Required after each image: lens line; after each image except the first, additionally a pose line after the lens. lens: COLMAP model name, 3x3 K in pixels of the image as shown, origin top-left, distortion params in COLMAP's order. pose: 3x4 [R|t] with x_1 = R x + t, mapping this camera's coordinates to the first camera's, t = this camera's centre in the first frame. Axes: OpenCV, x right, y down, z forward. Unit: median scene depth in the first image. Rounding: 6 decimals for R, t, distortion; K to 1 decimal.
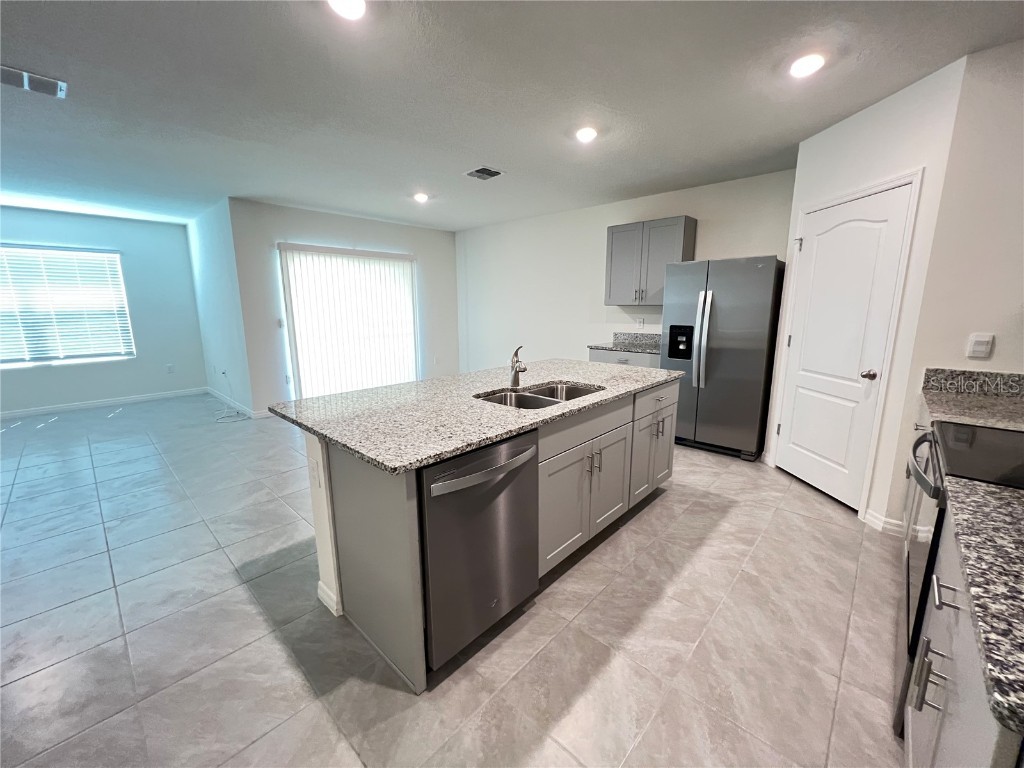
lens RADIAL K [[410.2, 0, 510.2], [0, 410.2, 382.0], [0, 0, 1]] dist [-0.011701, -0.000044]
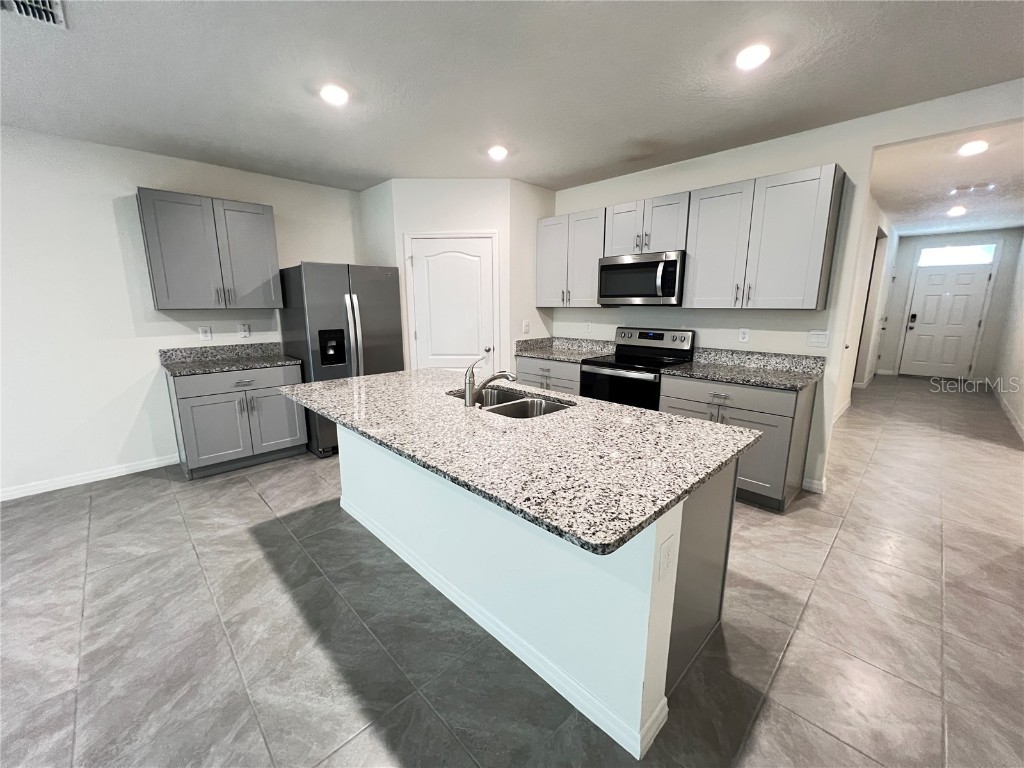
lens RADIAL K [[408.6, 0, 509.0], [0, 408.6, 381.6], [0, 0, 1]] dist [0.000020, 0.000083]
pose [[0.050470, -0.186601, 0.981138, -0.507548], [0.186084, 0.966945, 0.174330, -0.107845], [-0.981237, 0.173775, 0.083525, 0.524702]]
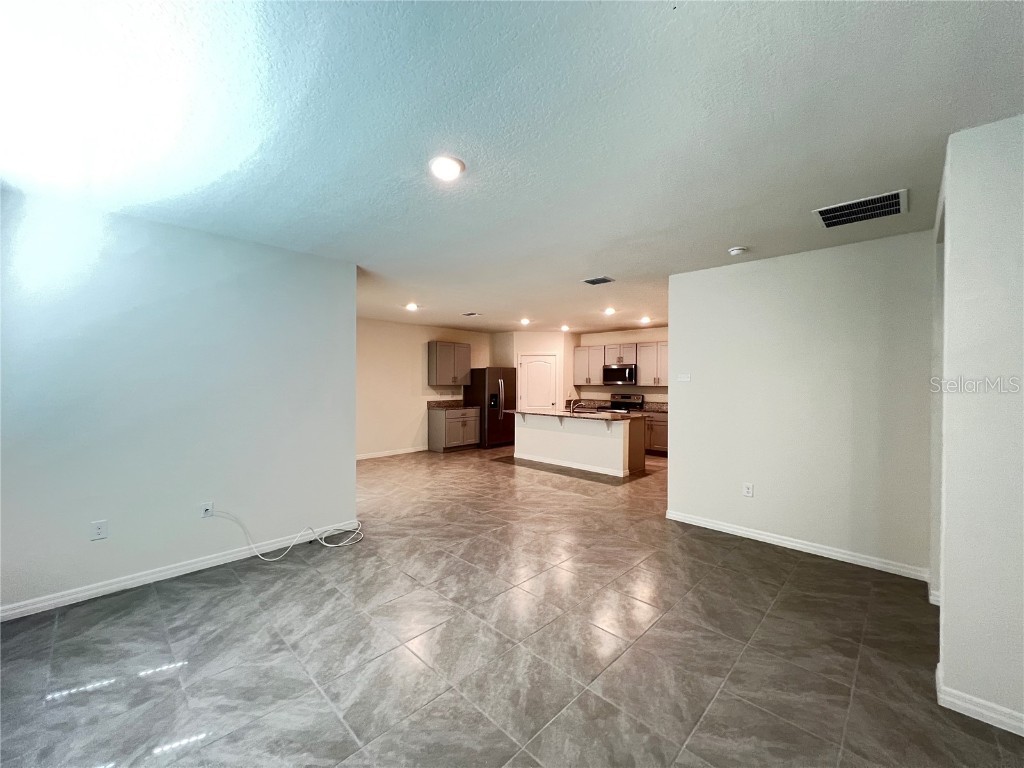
lens RADIAL K [[408.6, 0, 509.0], [0, 408.6, 381.6], [0, 0, 1]] dist [0.000020, 0.000083]
pose [[0.026467, 0.001092, 0.999649, -1.836440], [0.179999, 0.983649, -0.005840, -0.173697], [-0.983311, 0.180090, 0.025838, 0.827576]]
